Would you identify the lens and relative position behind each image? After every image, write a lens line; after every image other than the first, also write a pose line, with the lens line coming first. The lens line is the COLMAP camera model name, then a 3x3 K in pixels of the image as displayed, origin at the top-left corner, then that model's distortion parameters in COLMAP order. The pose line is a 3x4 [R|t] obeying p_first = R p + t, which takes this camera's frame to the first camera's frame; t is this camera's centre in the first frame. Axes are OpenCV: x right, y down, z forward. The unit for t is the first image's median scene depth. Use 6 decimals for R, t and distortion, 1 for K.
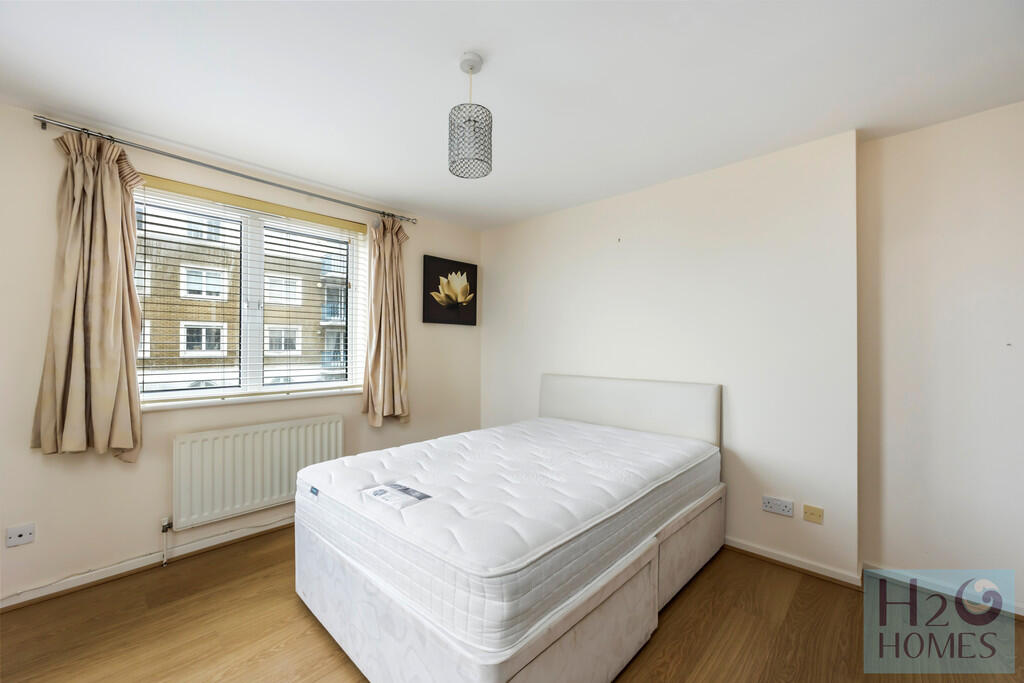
lens RADIAL K [[410.6, 0, 515.7], [0, 410.6, 348.4], [0, 0, 1]] dist [-0.000257, 0.000070]
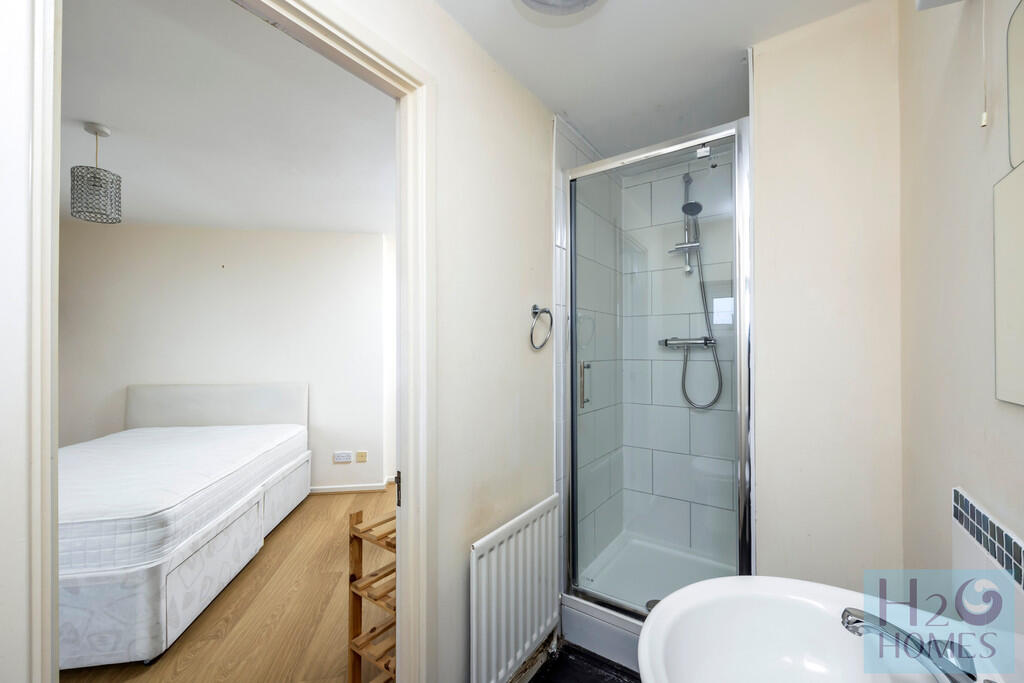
lens RADIAL K [[410.6, 0, 515.3], [0, 410.6, 349.6], [0, 0, 1]] dist [-0.000257, 0.000070]
pose [[0.615368, -0.003163, 0.788234, -0.295340], [0.007590, 0.999969, -0.001913, -0.046743], [-0.788204, 0.007160, 0.615373, -0.722645]]
